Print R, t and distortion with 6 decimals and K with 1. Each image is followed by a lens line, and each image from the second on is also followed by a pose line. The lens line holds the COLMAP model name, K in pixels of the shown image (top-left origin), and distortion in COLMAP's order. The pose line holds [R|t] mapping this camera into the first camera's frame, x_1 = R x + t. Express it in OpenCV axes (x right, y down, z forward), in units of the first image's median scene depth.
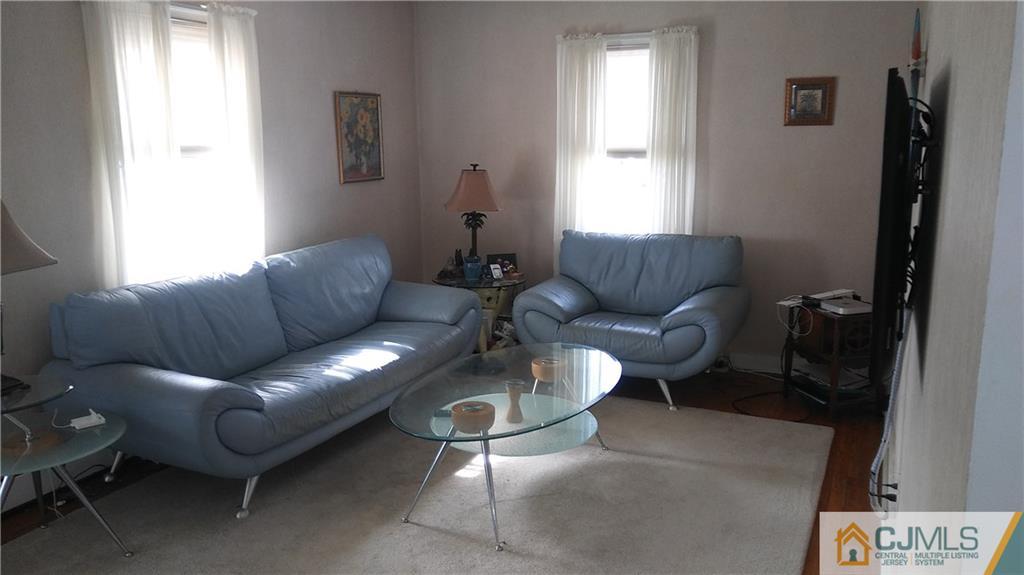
lens RADIAL K [[809.6, 0, 512.8], [0, 809.6, 288.5], [0, 0, 1]] dist [0.009799, -0.000952]
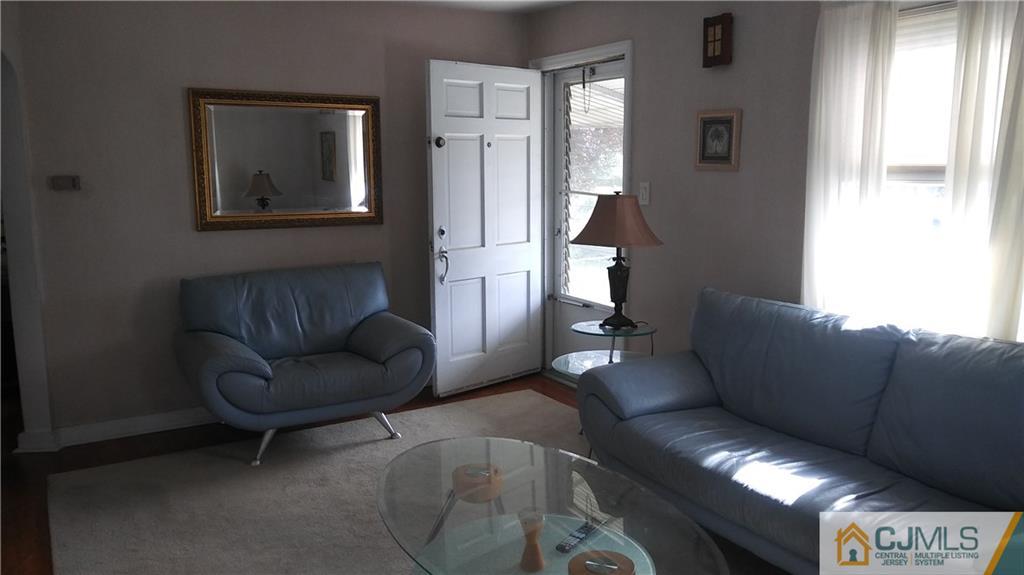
lens RADIAL K [[809.6, 0, 513.9], [0, 809.6, 286.7], [0, 0, 1]] dist [0.009799, -0.000952]
pose [[-0.564532, 0.128667, -0.815321, 0.506482], [-0.163659, 0.950716, 0.263352, -0.221299], [0.809023, 0.282106, -0.515652, 1.157280]]
